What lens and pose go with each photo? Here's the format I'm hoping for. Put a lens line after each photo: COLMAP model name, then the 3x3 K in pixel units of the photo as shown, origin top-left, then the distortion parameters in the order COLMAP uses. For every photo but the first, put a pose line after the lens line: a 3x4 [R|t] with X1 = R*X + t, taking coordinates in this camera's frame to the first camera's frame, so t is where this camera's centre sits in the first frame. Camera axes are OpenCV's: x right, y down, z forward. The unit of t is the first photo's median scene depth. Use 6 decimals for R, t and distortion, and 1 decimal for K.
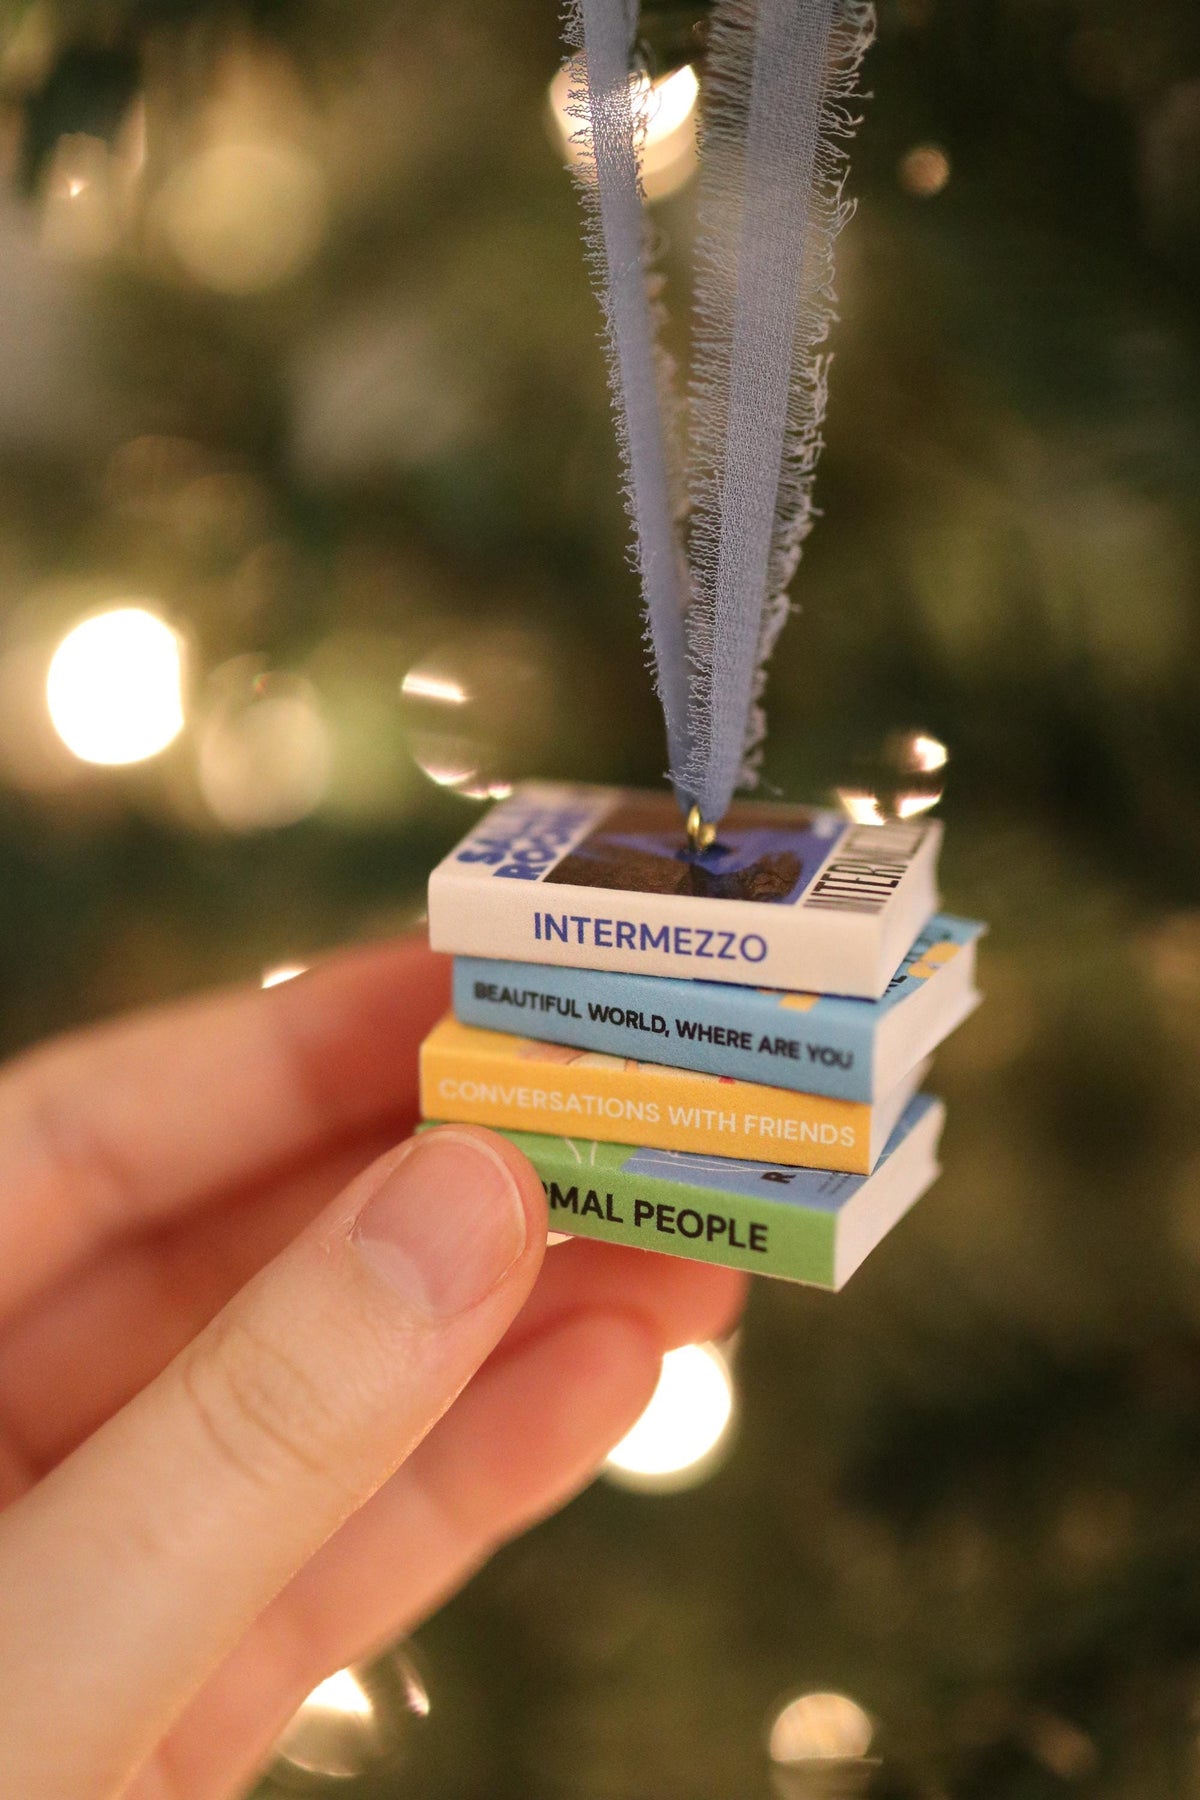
lens RADIAL K [[3163.8, 0, 606.9], [0, 3163.8, 954.1], [0, 0, 1]] dist [-0.064986, 0.082282]
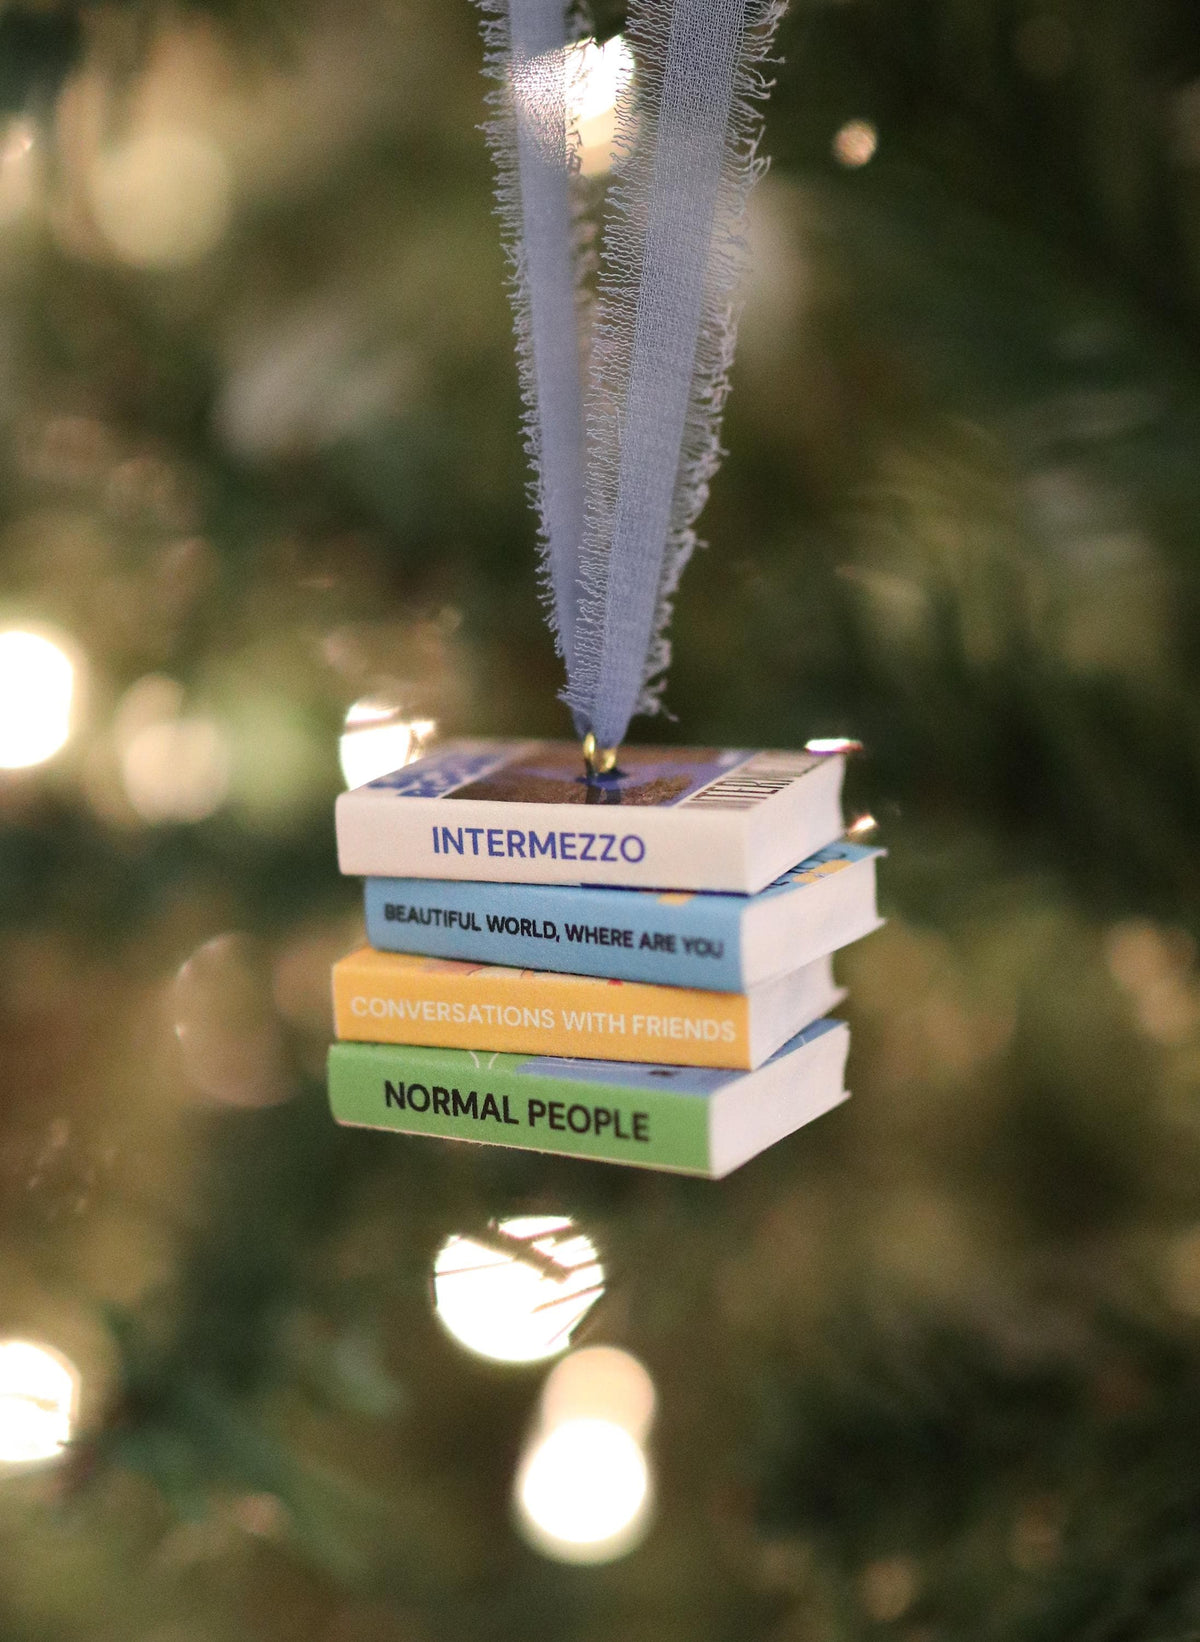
lens RADIAL K [[4091.4, 0, 549.1], [0, 4091.4, 842.9], [0, 0, 1]] dist [-0.062510, -0.185803]
pose [[0.993280, -0.019821, -0.114024, 0.170359], [0.003556, 0.989987, -0.141117, 0.183963], [0.115679, 0.139763, 0.983405, -0.329138]]
